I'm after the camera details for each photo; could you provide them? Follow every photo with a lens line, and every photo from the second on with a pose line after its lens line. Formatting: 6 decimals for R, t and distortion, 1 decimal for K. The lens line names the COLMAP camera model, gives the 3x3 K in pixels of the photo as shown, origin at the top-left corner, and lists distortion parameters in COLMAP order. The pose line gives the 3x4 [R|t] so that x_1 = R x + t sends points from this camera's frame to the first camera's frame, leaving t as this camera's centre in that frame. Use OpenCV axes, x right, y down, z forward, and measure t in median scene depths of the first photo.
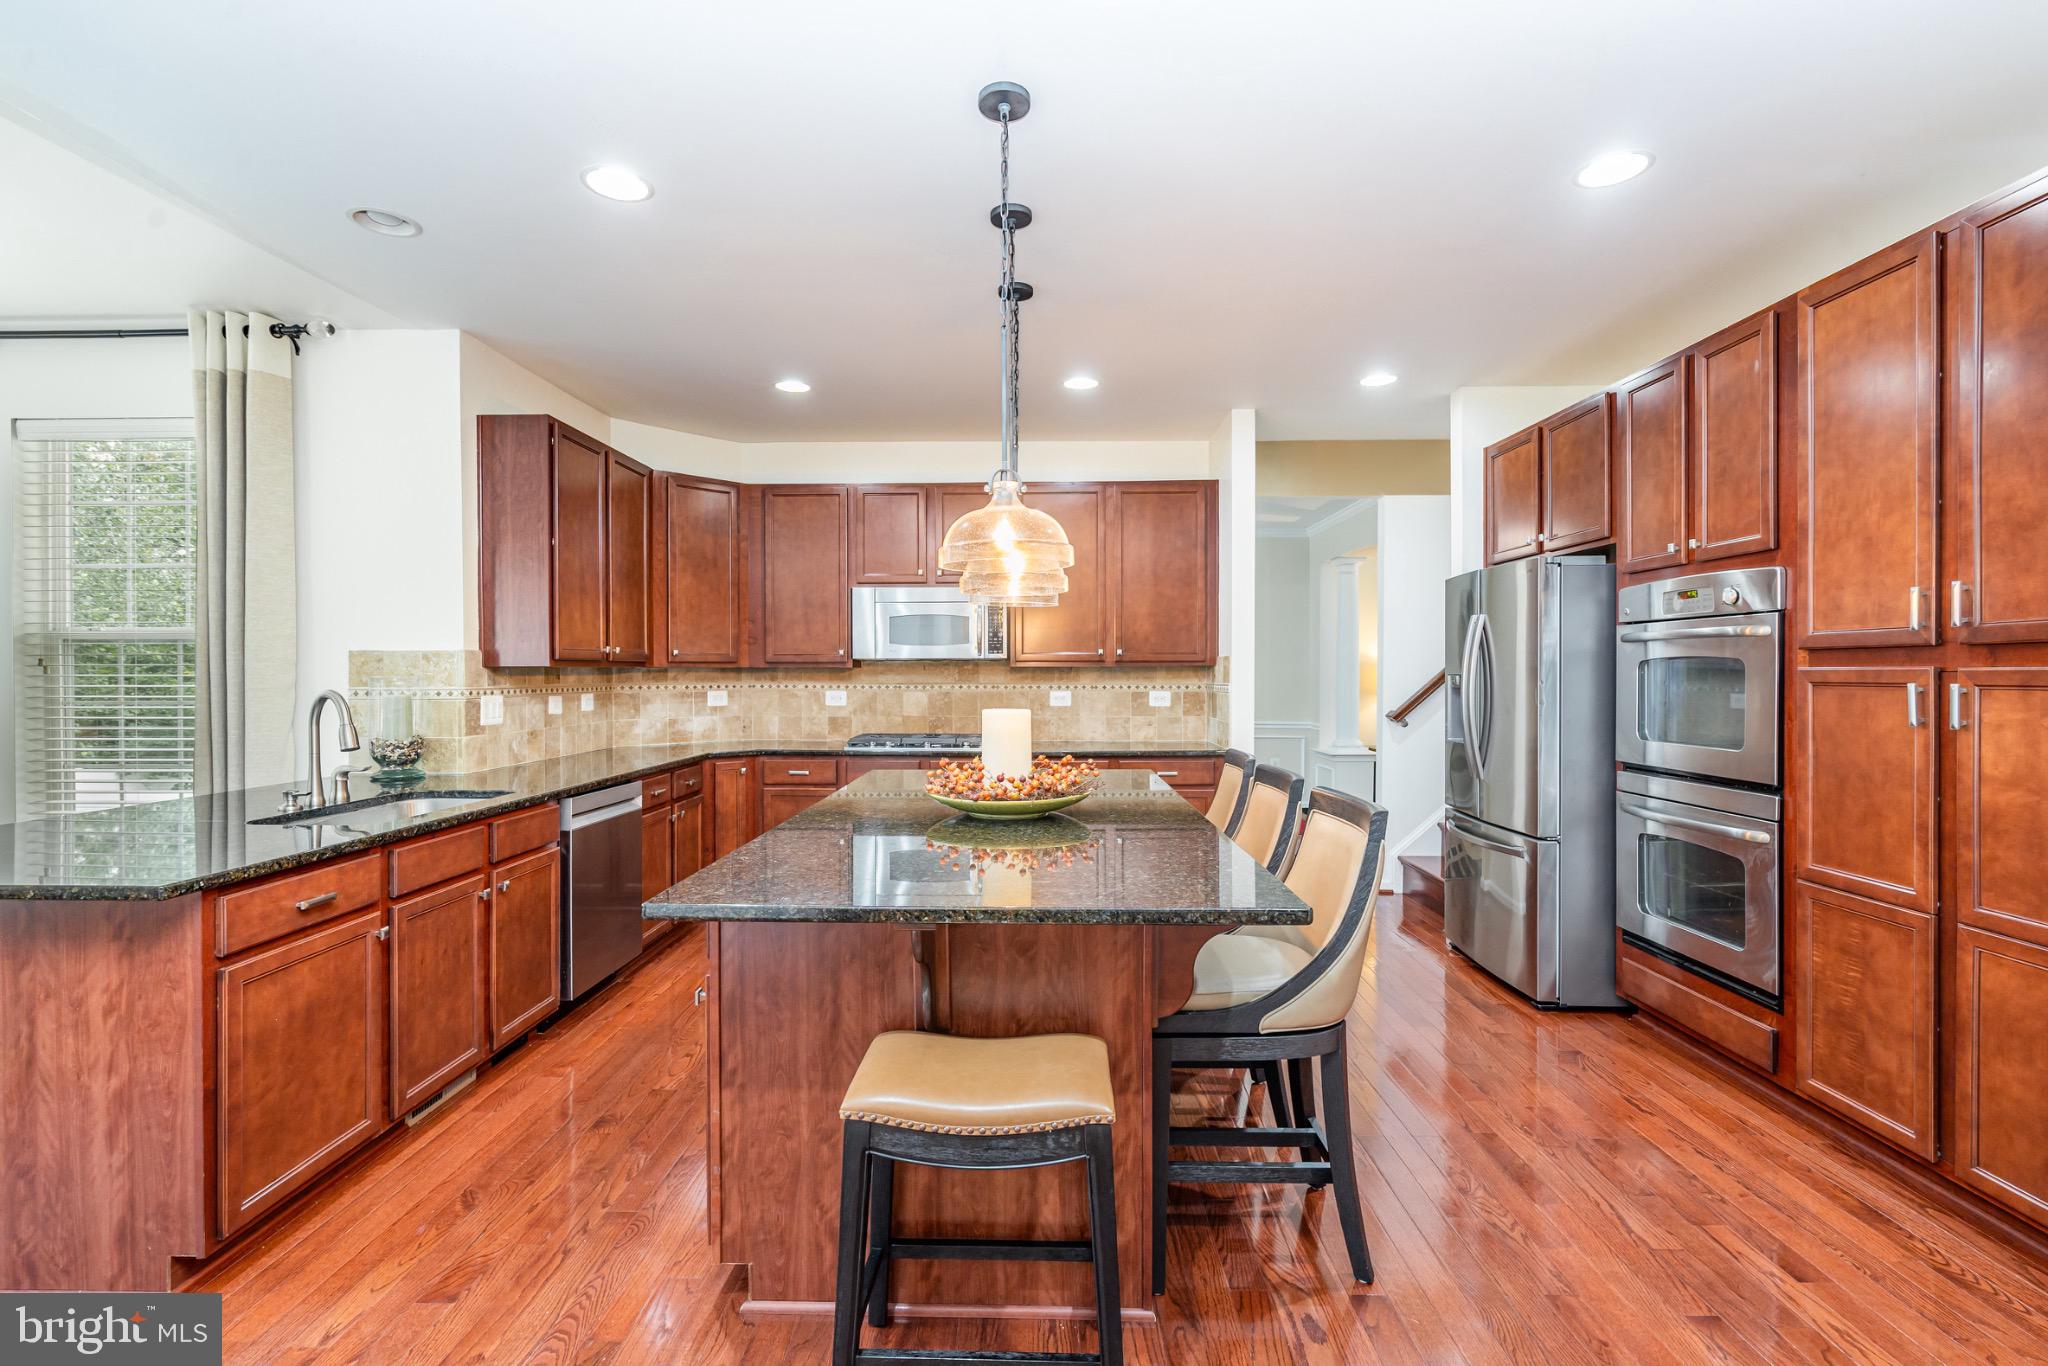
lens RADIAL K [[926.9, 0, 1020.4], [0, 926.9, 681.7], [0, 0, 1]] dist [-0.000403, 0.000424]
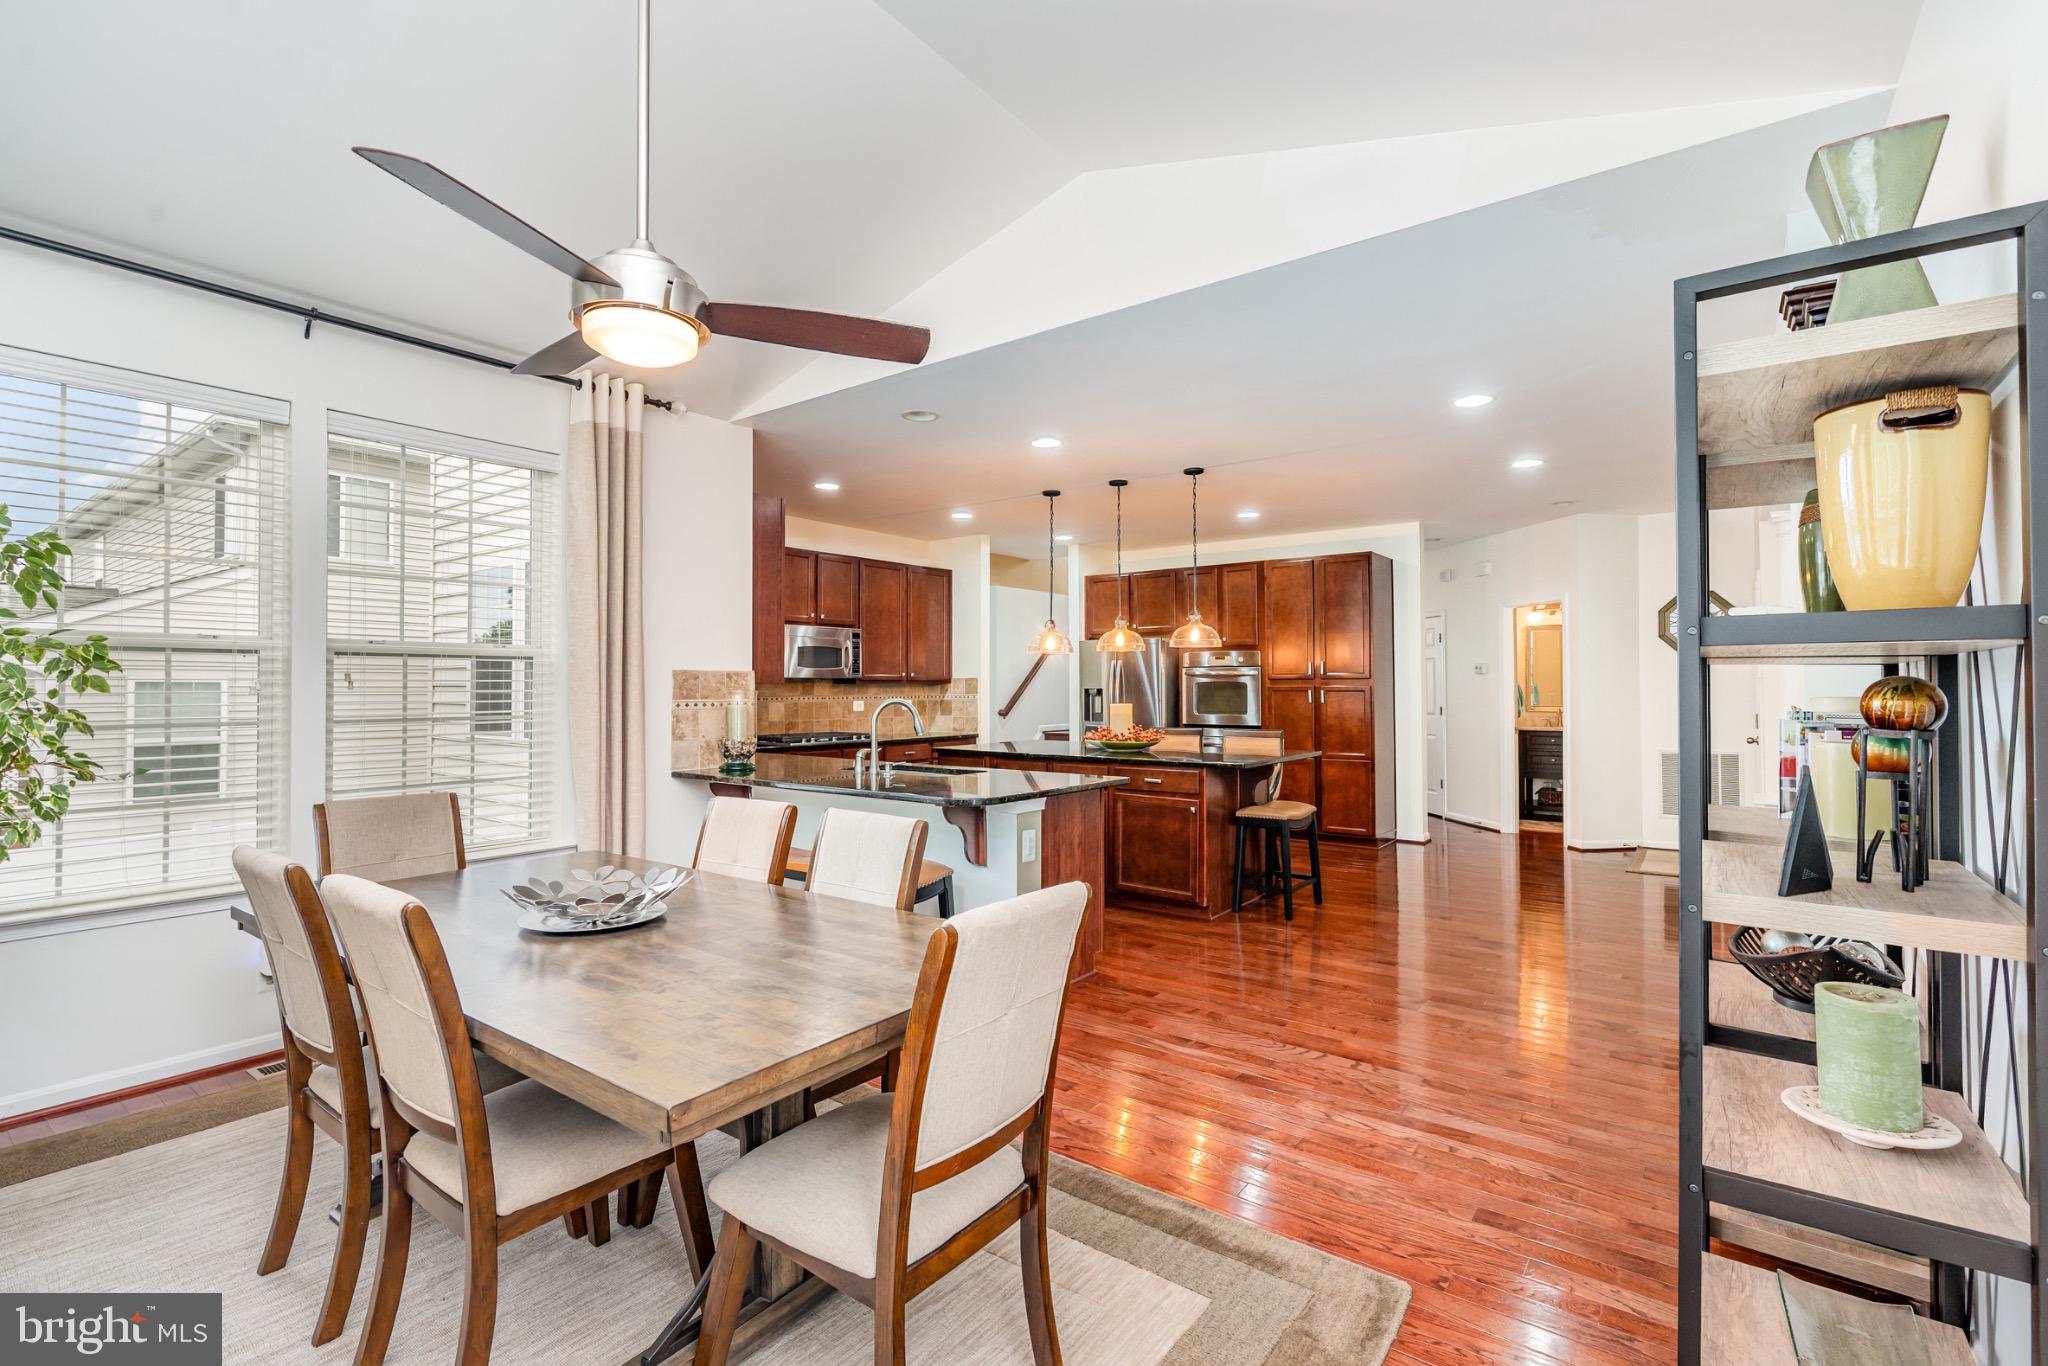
lens RADIAL K [[926.9, 0, 1020.4], [0, 926.9, 681.7], [0, 0, 1]] dist [-0.000403, 0.000424]
pose [[0.586650, 0.003524, 0.809833, -1.124111], [0.009733, 0.999888, -0.011402, -0.000179], [-0.809782, 0.014571, 0.586550, -0.060683]]
